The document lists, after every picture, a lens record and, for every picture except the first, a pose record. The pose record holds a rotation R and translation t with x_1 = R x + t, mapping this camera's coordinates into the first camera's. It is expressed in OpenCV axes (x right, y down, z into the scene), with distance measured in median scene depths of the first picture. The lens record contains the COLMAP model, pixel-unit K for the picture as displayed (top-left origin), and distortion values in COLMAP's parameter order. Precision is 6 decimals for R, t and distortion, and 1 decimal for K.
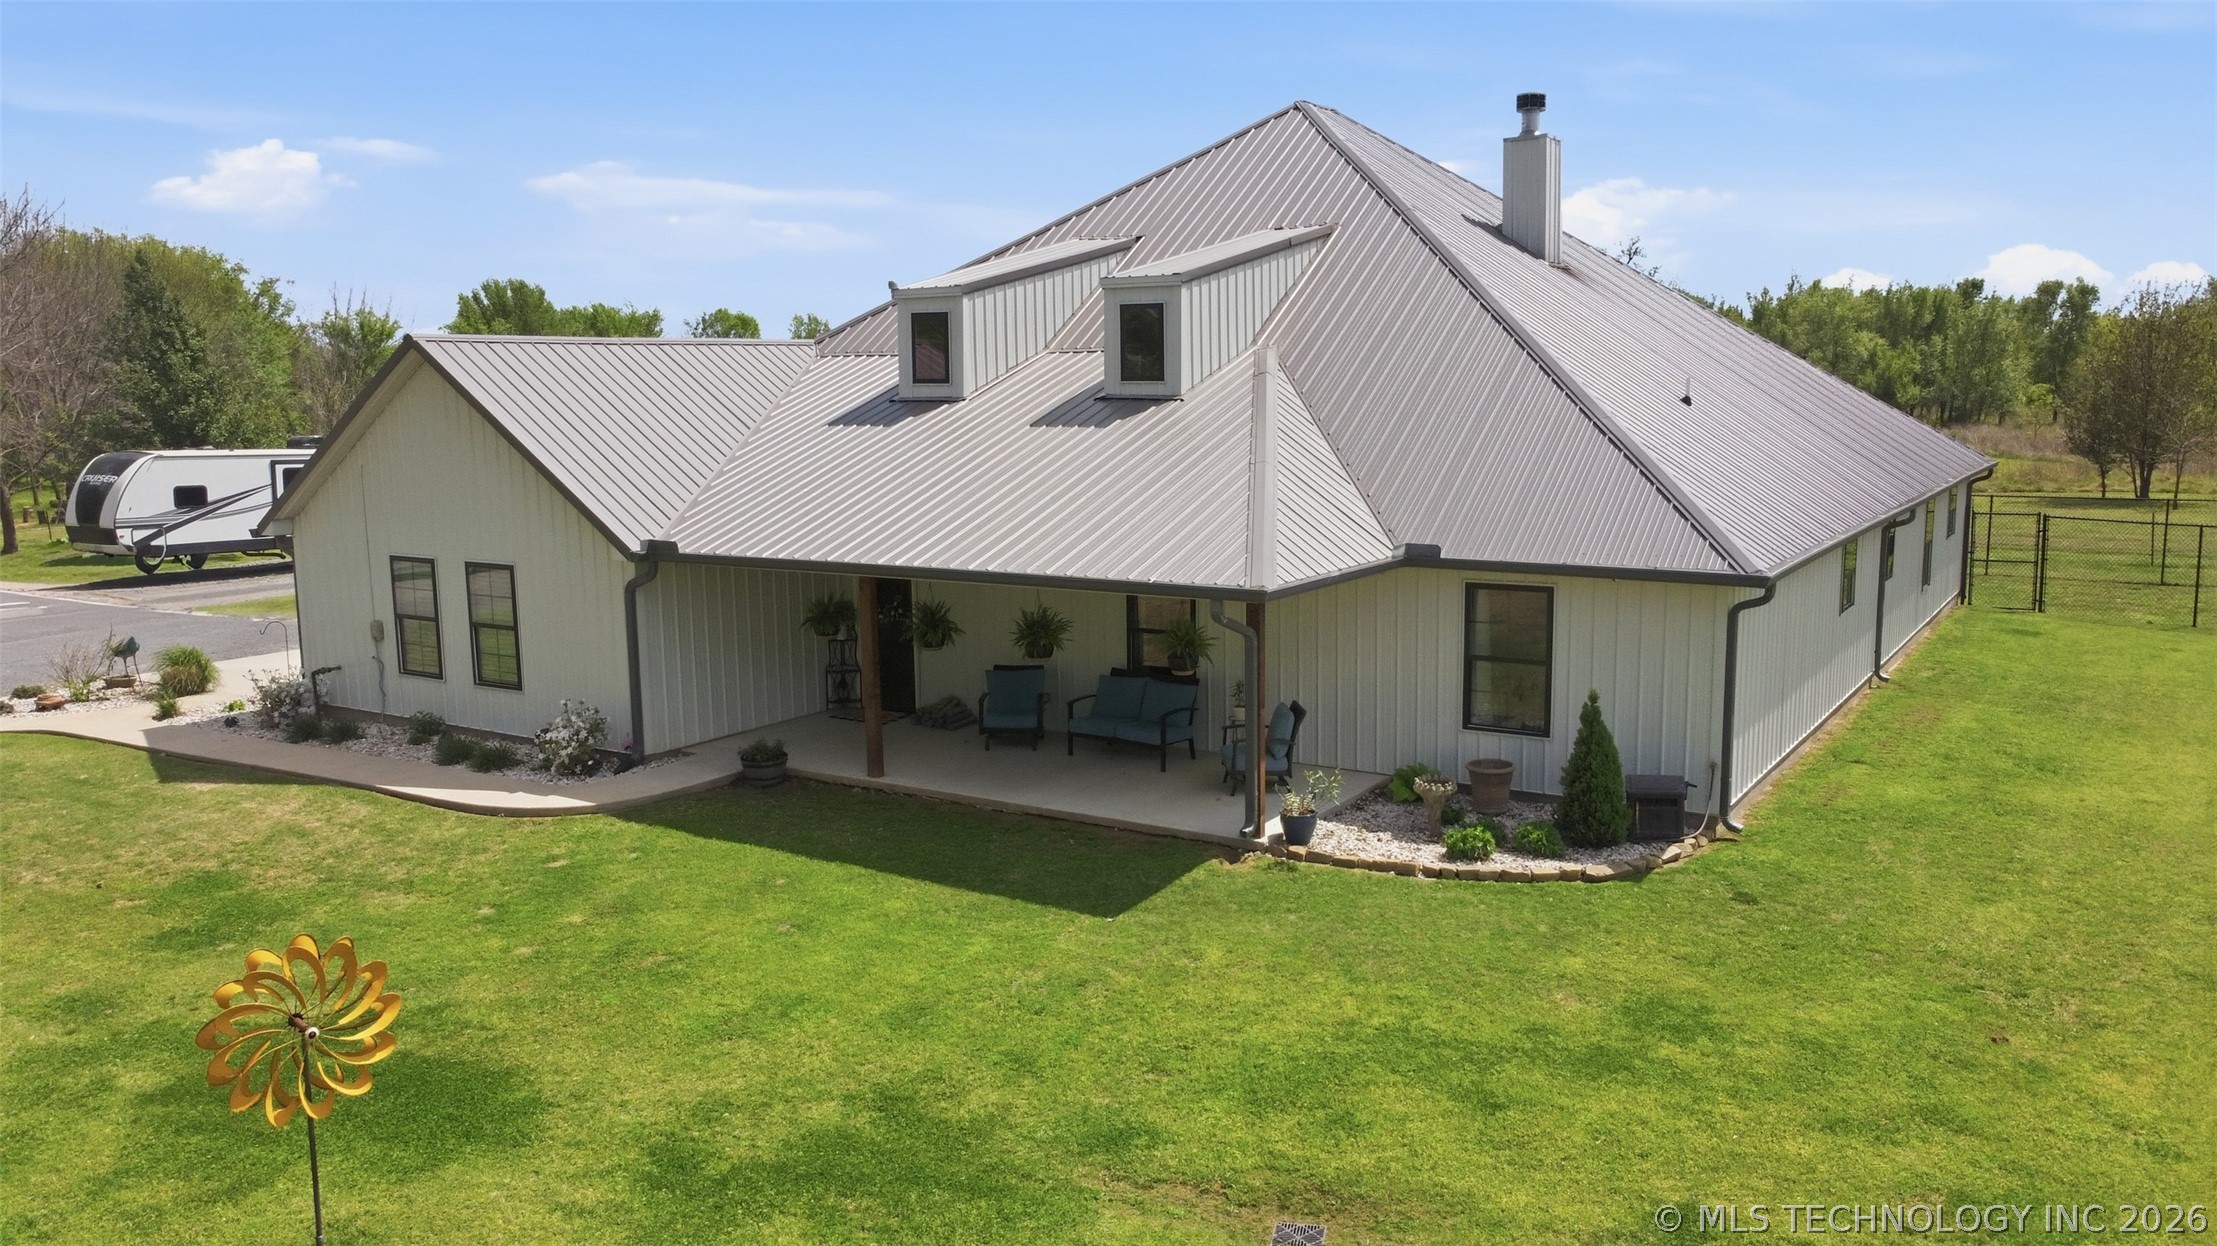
lens RADIAL K [[1665.4, 0, 1109.2], [0, 1665.4, 625.6], [0, 0, 1]] dist [0.010638, -0.015206]
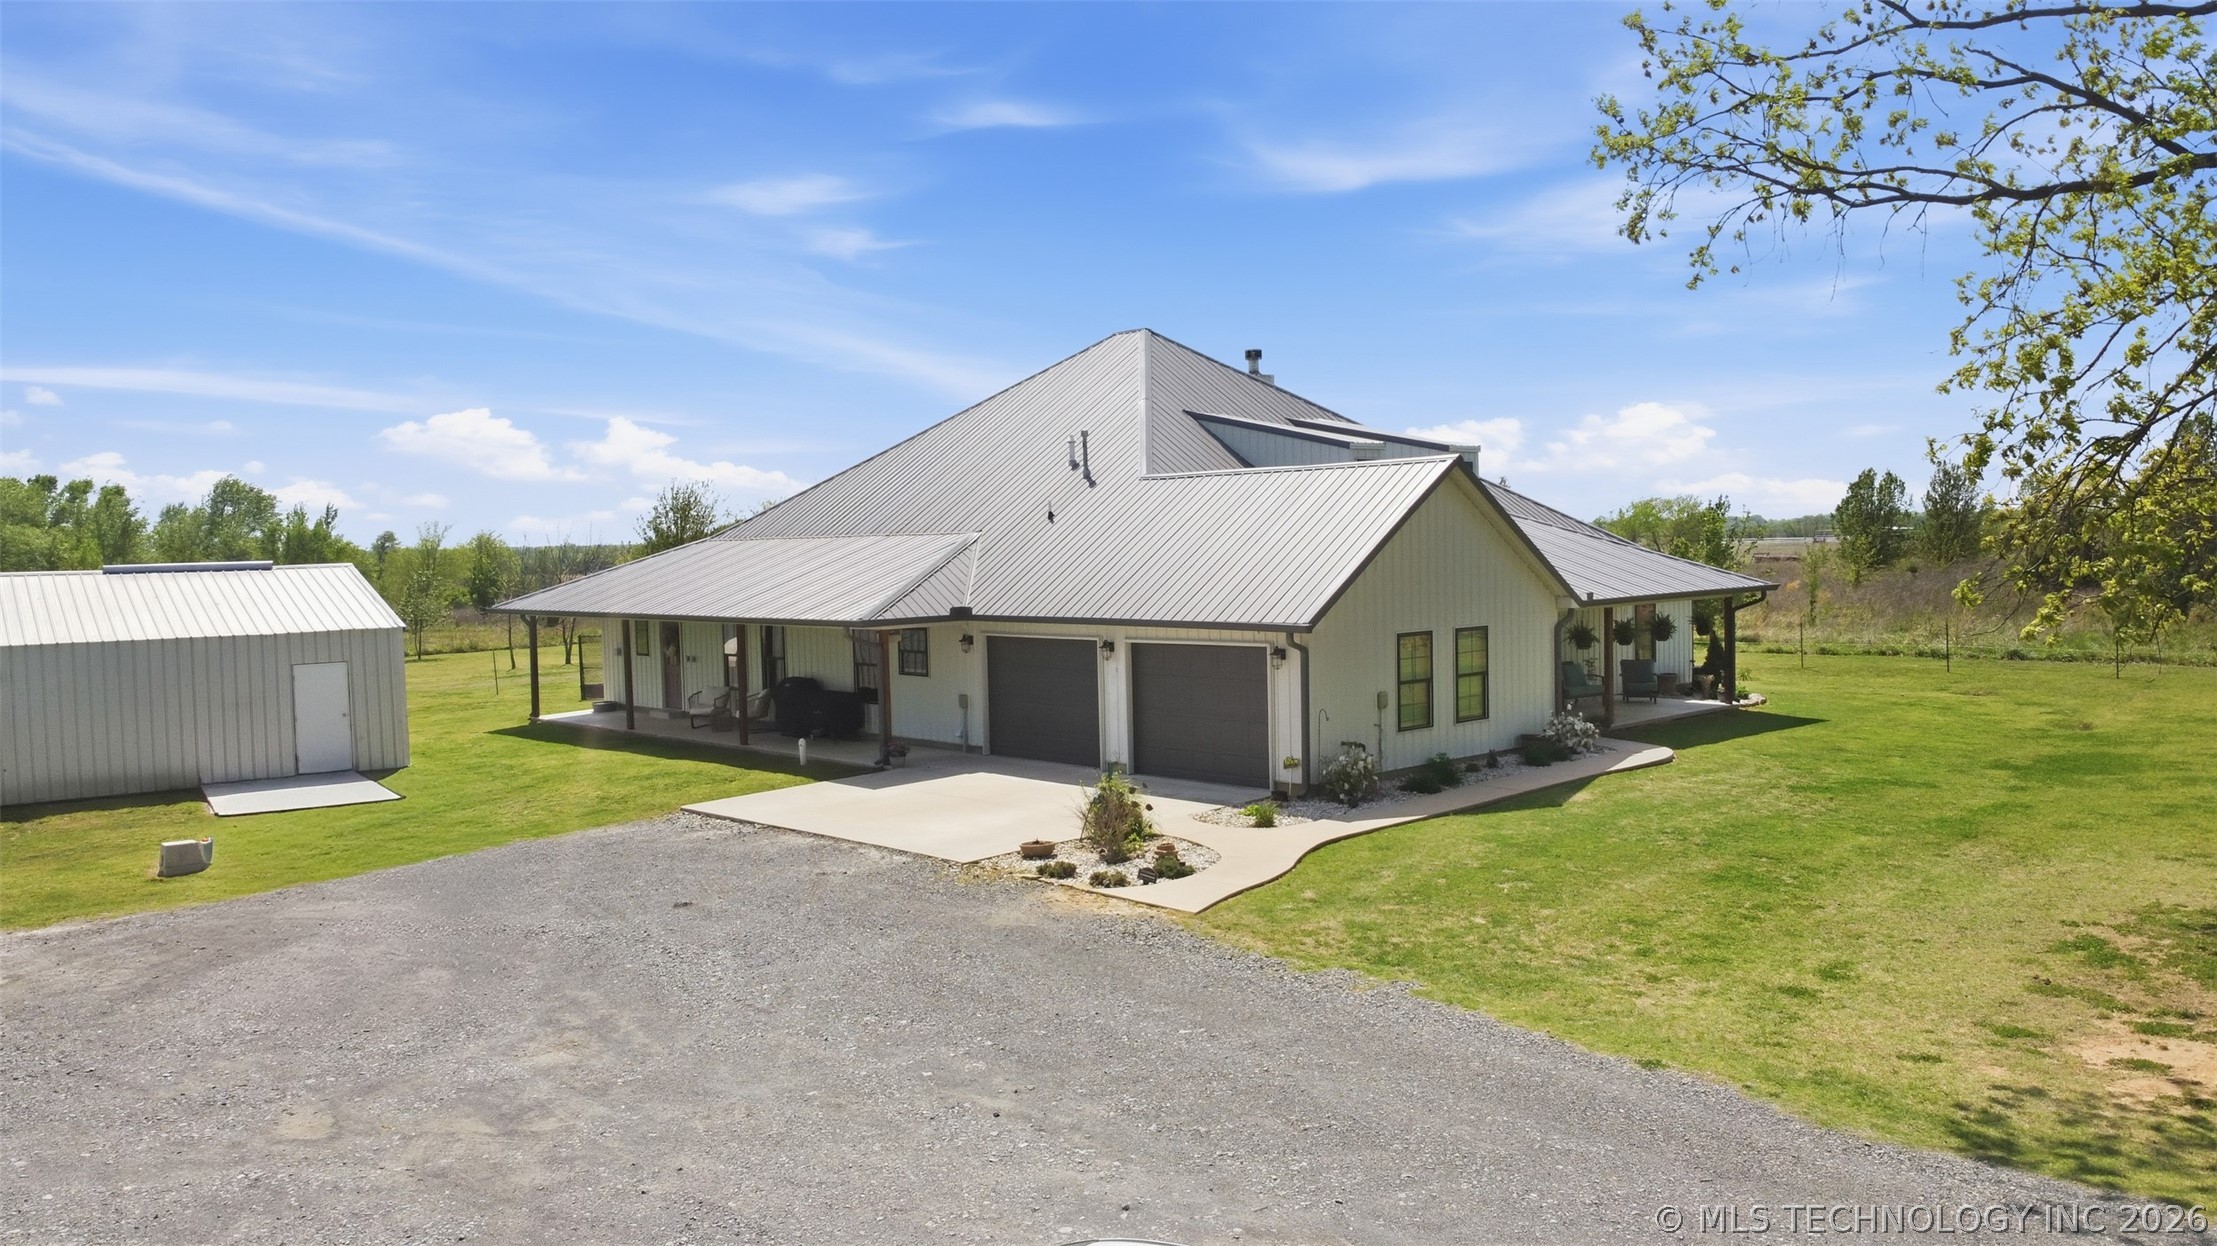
lens RADIAL K [[1665.4, 0, 1107.6], [0, 1665.4, 622.3], [0, 0, 1]] dist [0.010638, -0.015206]
pose [[0.264307, -0.040057, 0.963606, -1.649018], [0.164202, 0.986418, -0.004034, -0.079087], [-0.950357, 0.159293, 0.267295, 0.870524]]
